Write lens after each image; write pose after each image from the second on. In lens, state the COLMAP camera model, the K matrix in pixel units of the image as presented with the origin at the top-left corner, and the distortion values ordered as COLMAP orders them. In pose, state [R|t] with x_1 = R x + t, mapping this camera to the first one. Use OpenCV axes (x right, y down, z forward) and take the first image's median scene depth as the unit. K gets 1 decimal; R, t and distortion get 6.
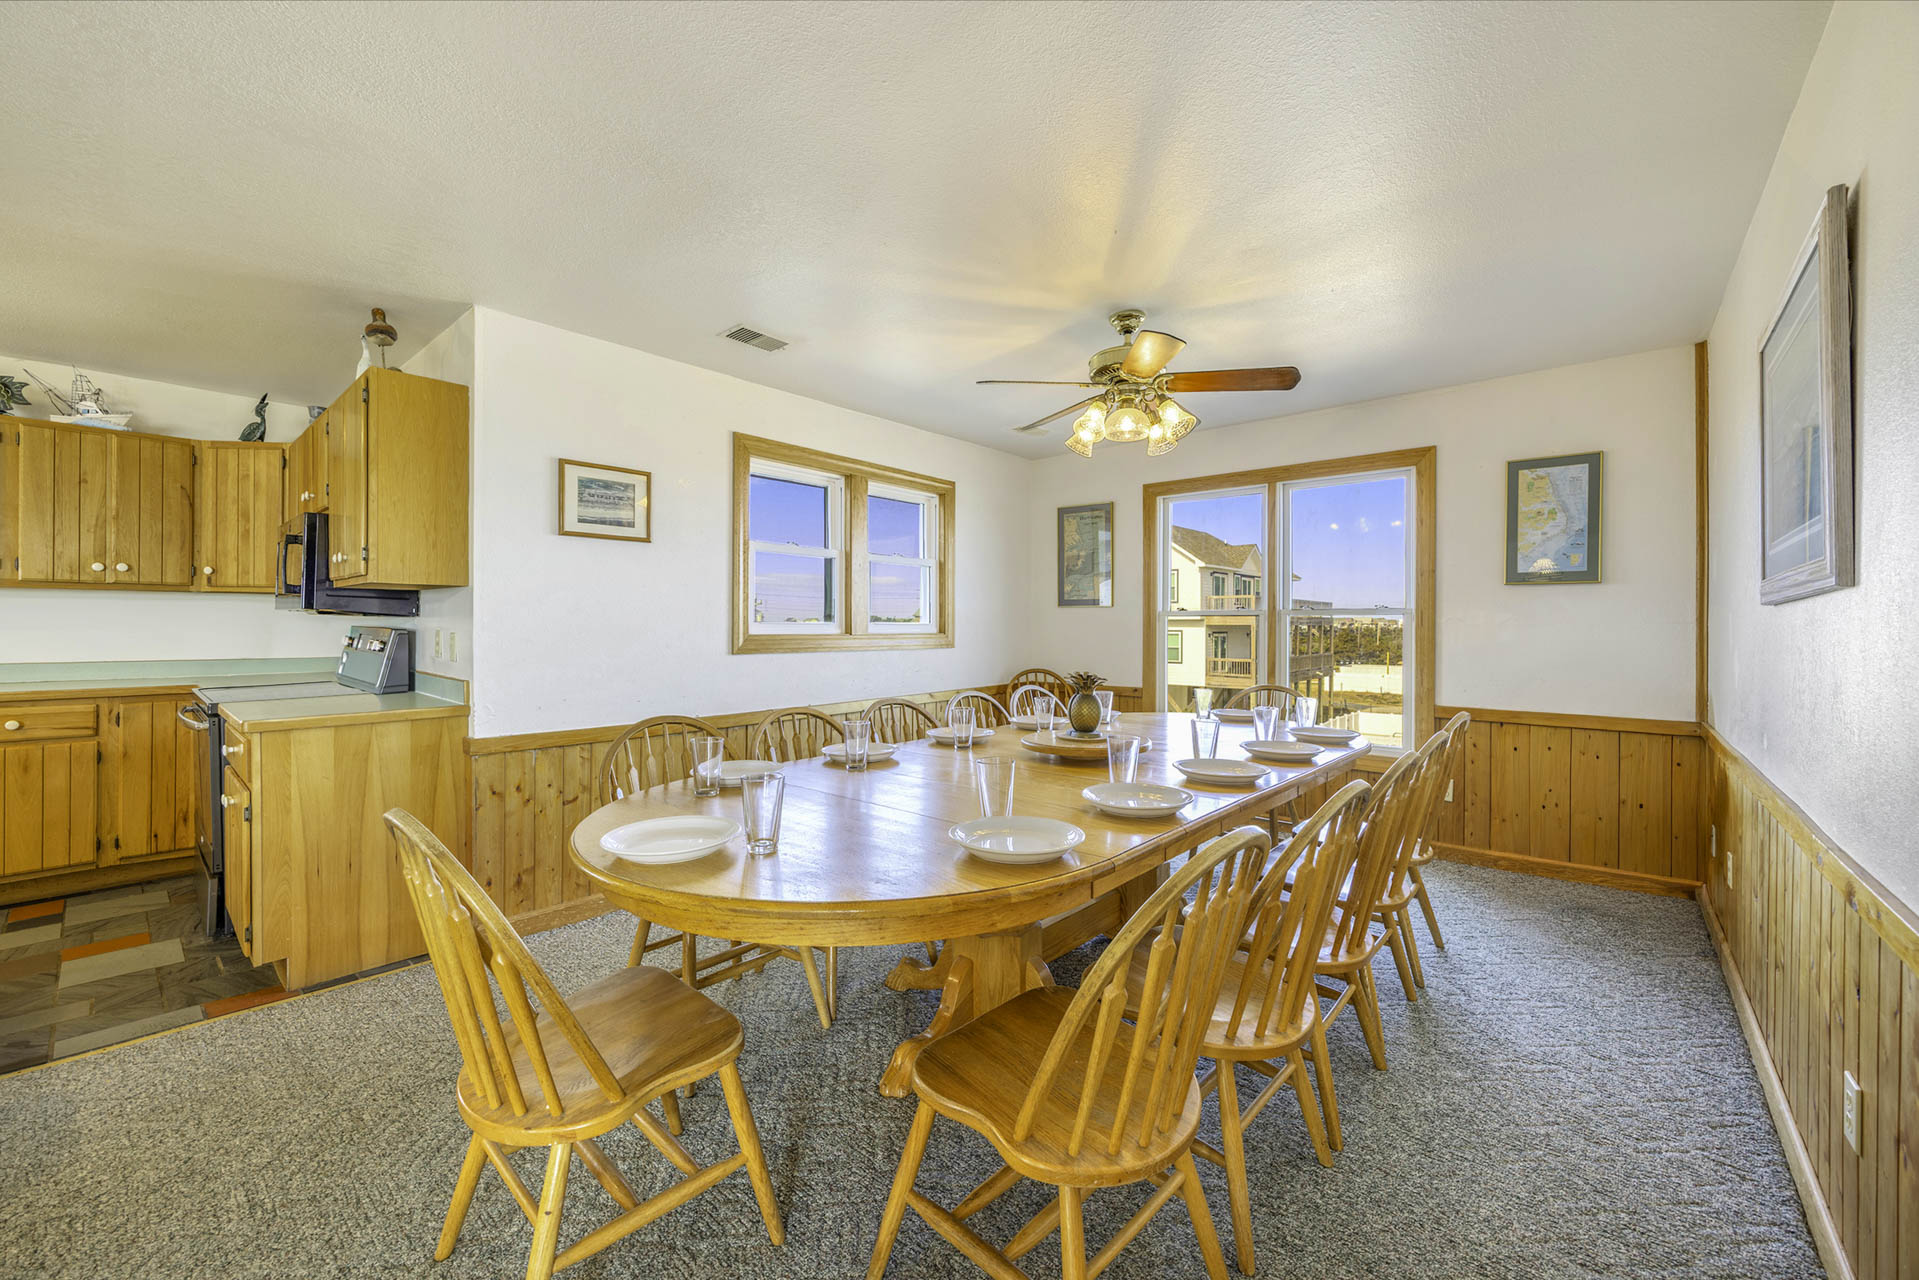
lens RADIAL K [[752.2, 0, 940.3], [0, 752.2, 626.3], [0, 0, 1]] dist [0.000482, 0.000048]
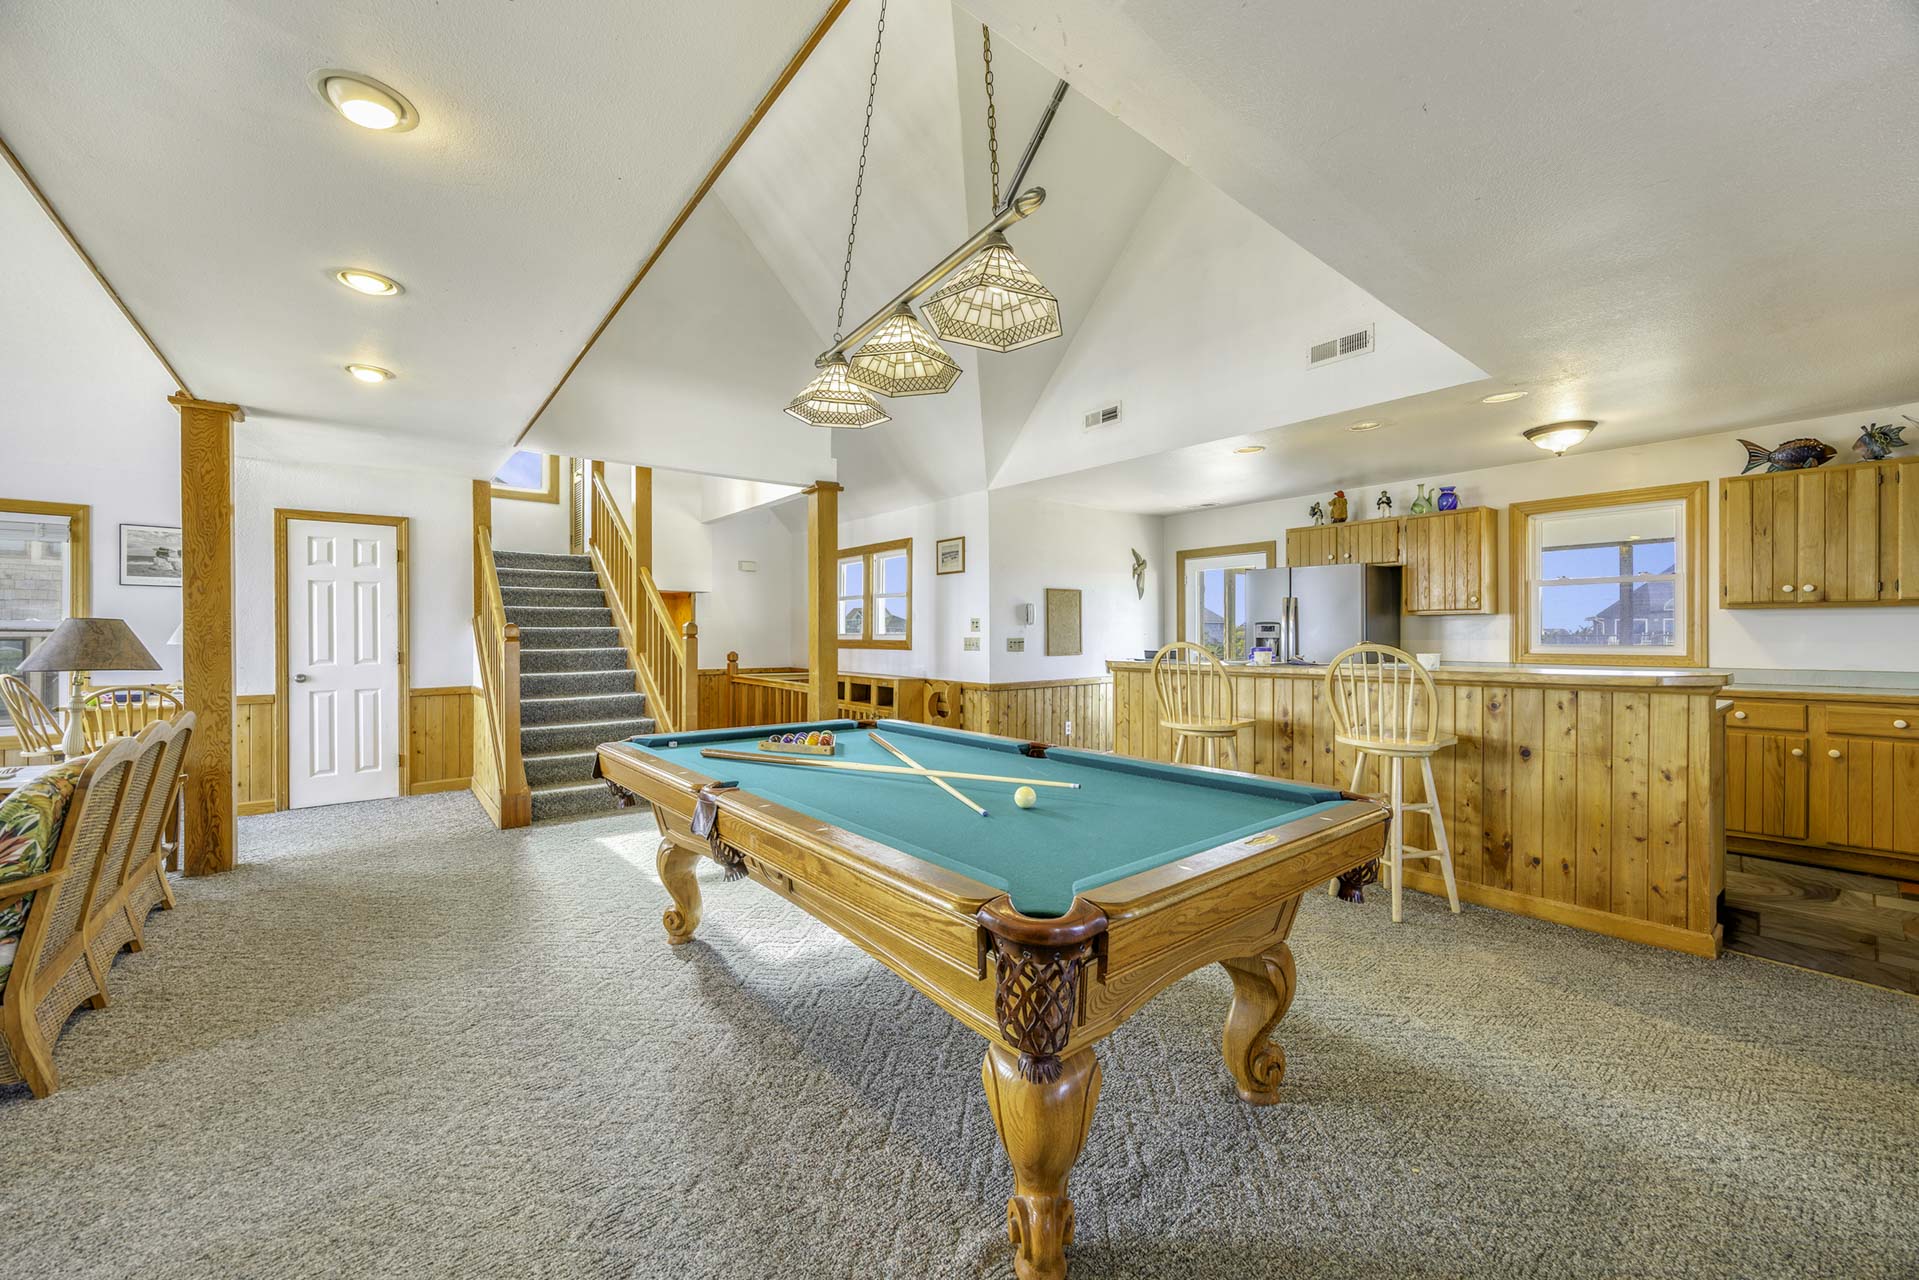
lens RADIAL K [[735.5, 0, 957.7], [0, 735.5, 636.0], [0, 0, 1]] dist [0.001812, -0.000305]
pose [[-0.168229, -0.009531, -0.985702, 0.113303], [0.000527, 0.999952, -0.009758, 0.004642], [0.985748, -0.002161, -0.168216, -0.201540]]
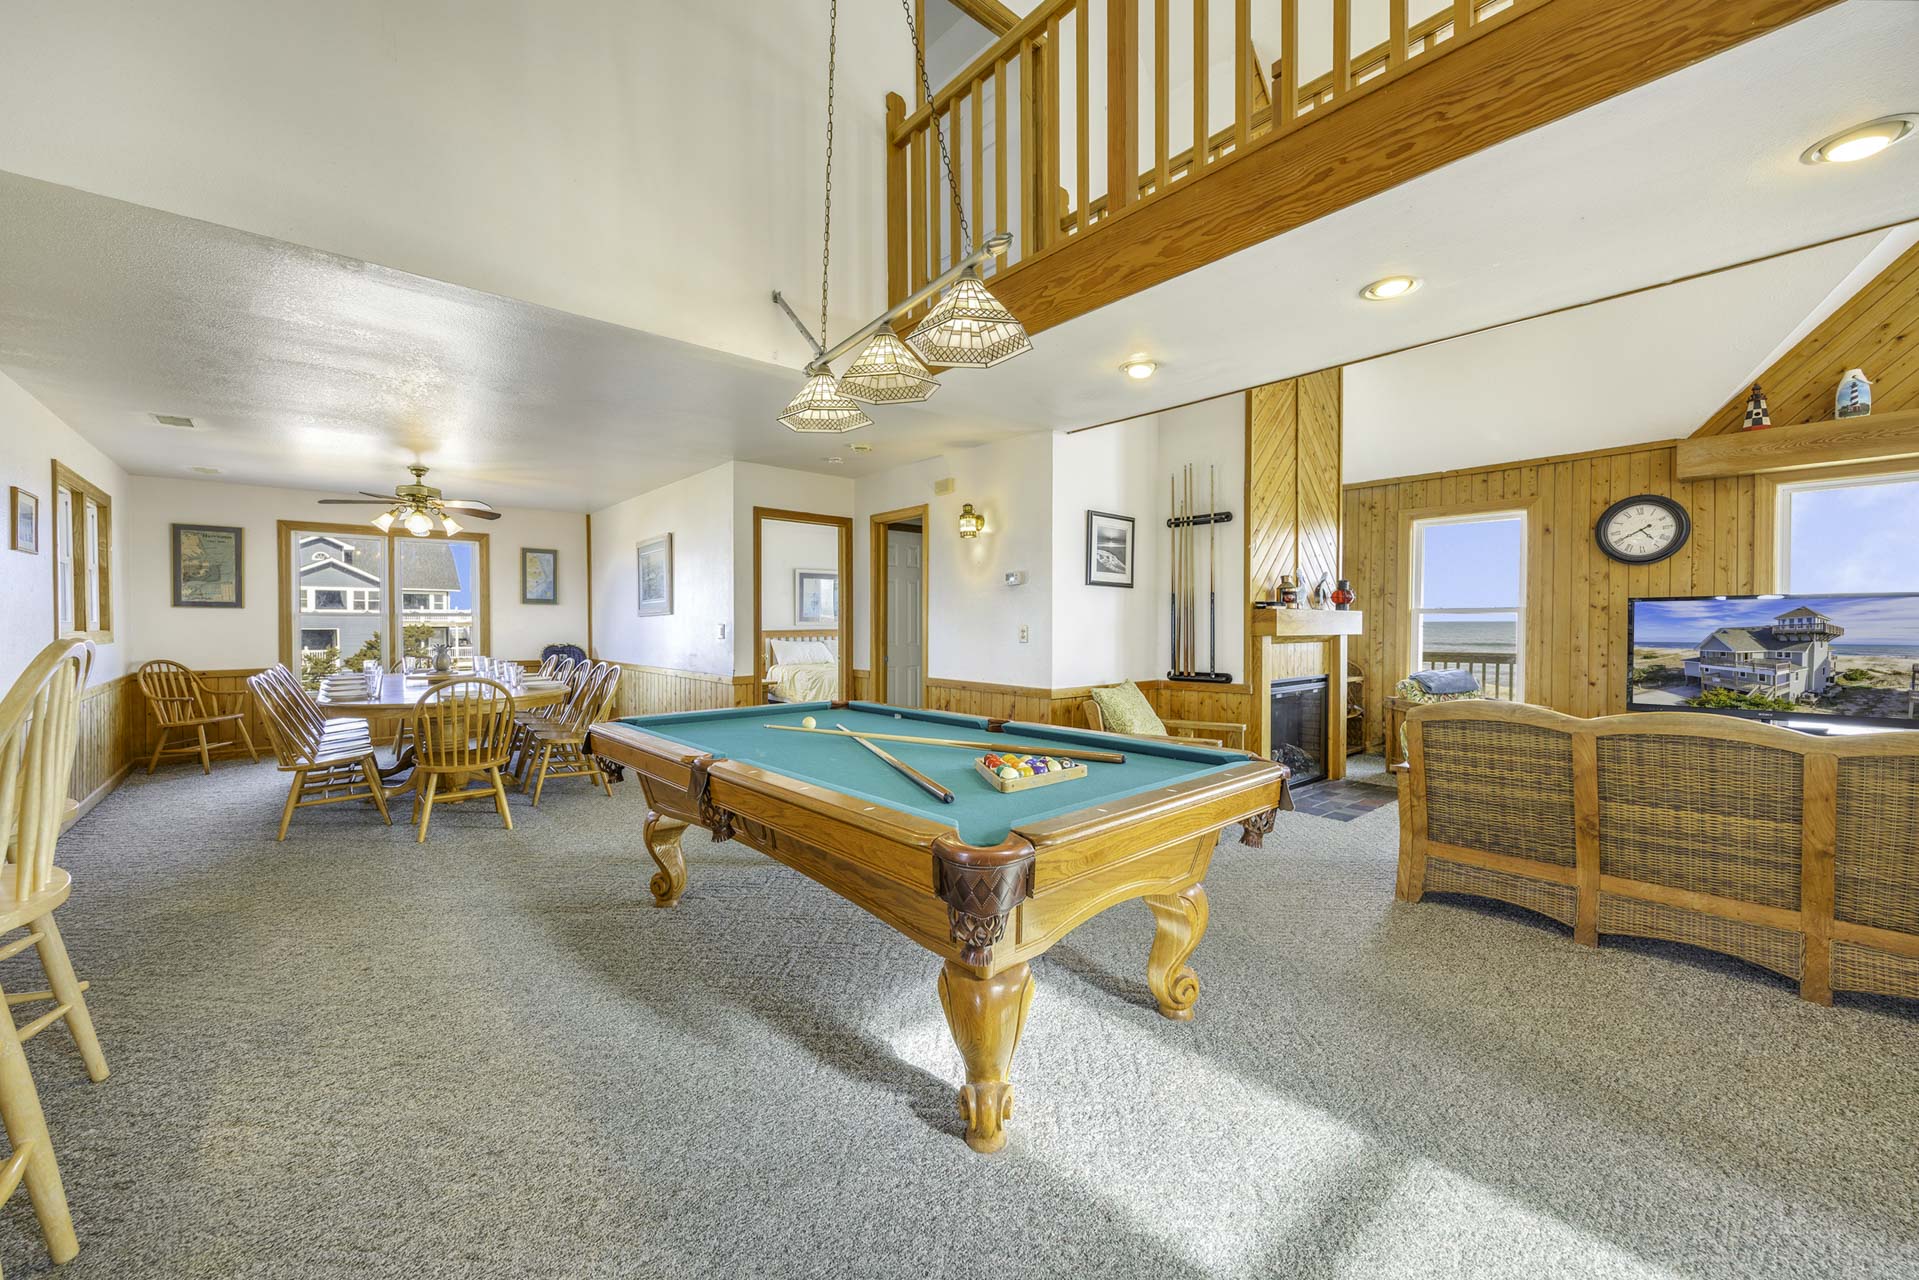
lens RADIAL K [[735.5, 0, 957.7], [0, 735.5, 636.0], [0, 0, 1]] dist [0.001812, -0.000305]
pose [[0.128699, -0.021730, 0.991446, -1.180451], [0.001863, 0.999763, 0.021671, -0.004883], [-0.991682, -0.000942, 0.128709, -0.523231]]
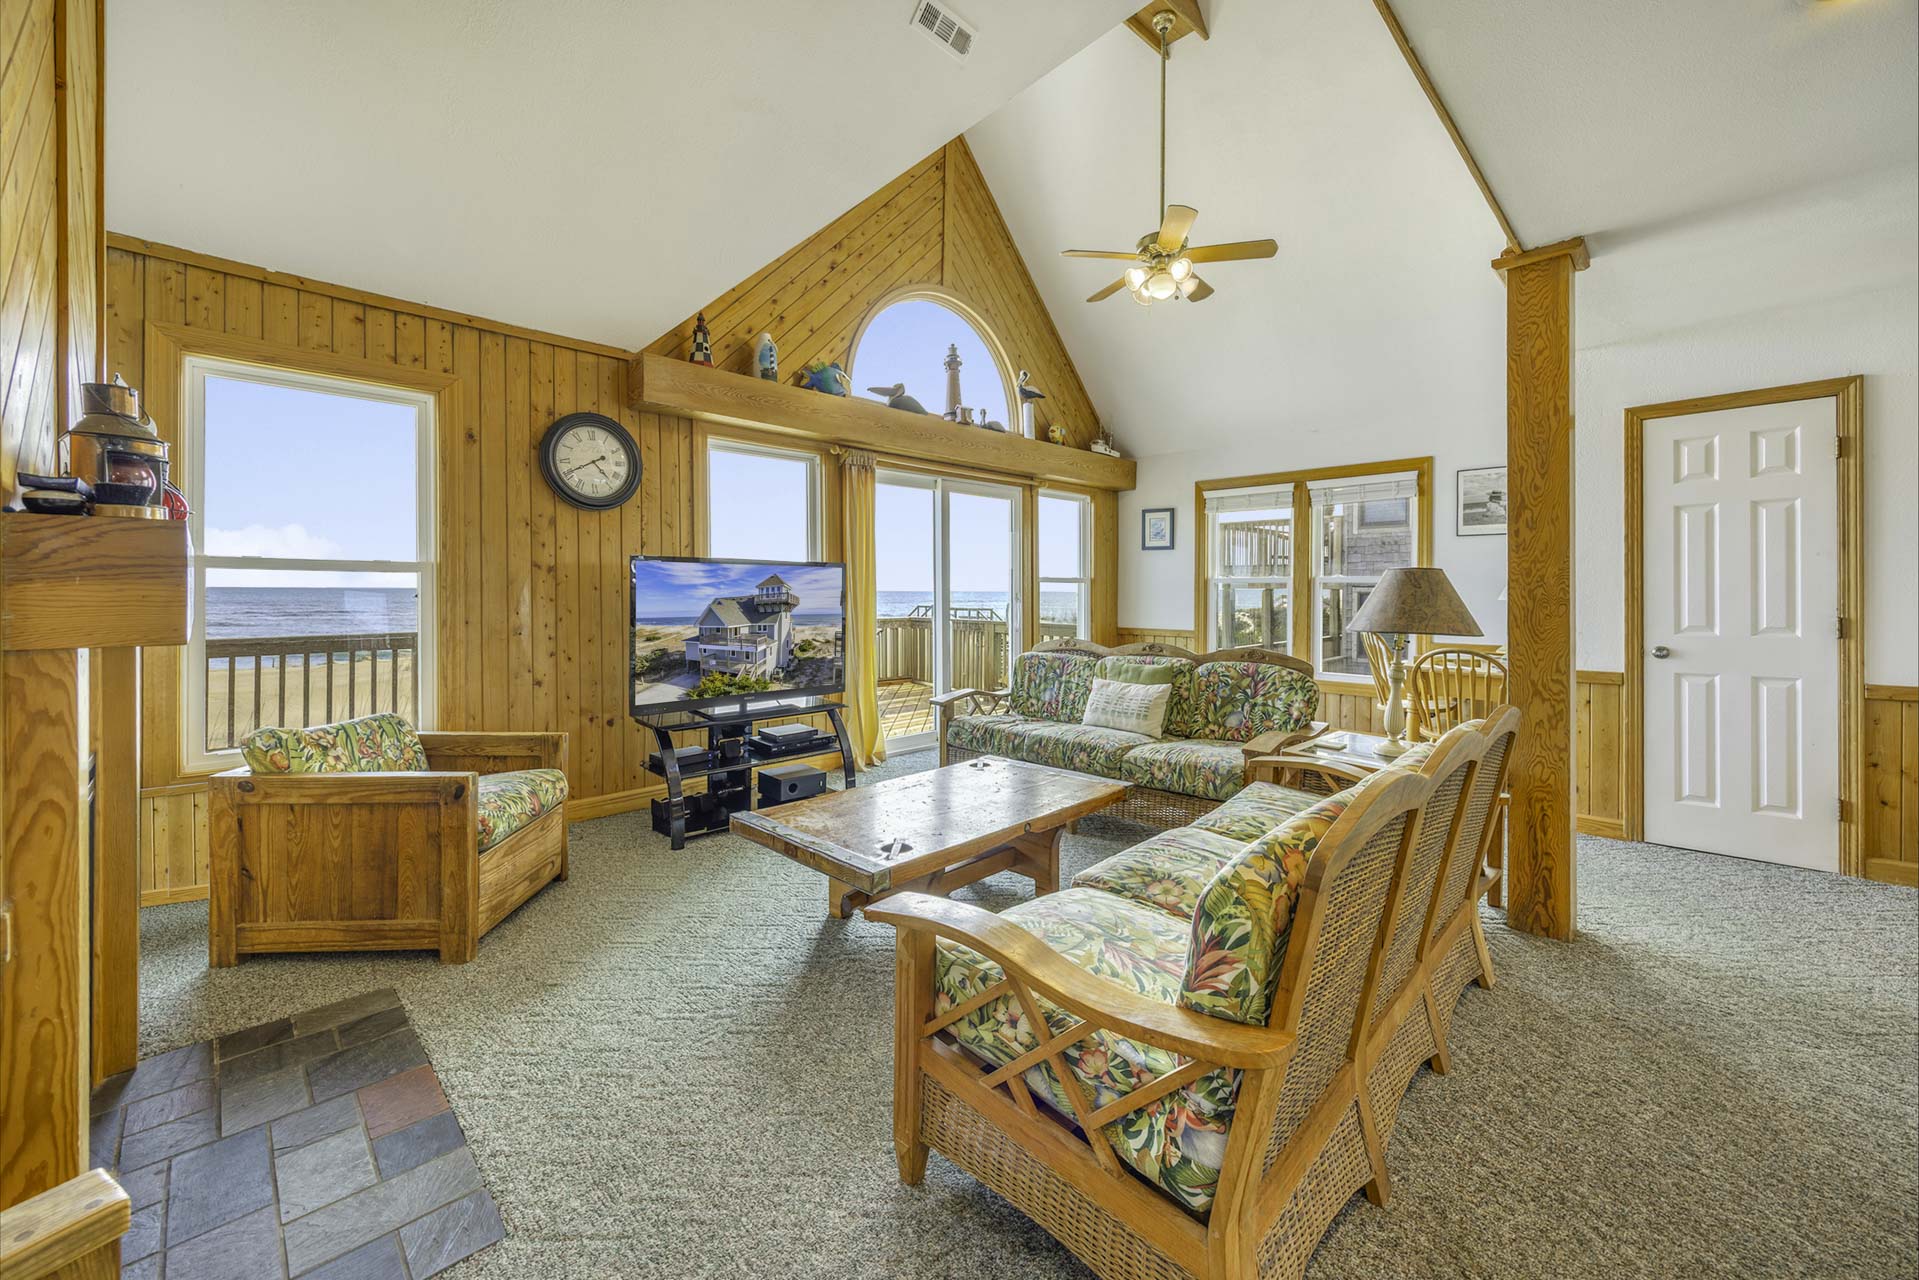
lens RADIAL K [[753.0, 0, 951.5], [0, 753.0, 598.3], [0, 0, 1]] dist [0.000592, 0.000137]
pose [[-0.998301, -0.008083, 0.057709, -0.187792], [-0.007751, 0.999952, 0.005979, 0.002587], [-0.057754, 0.005521, -0.998316, -0.629610]]
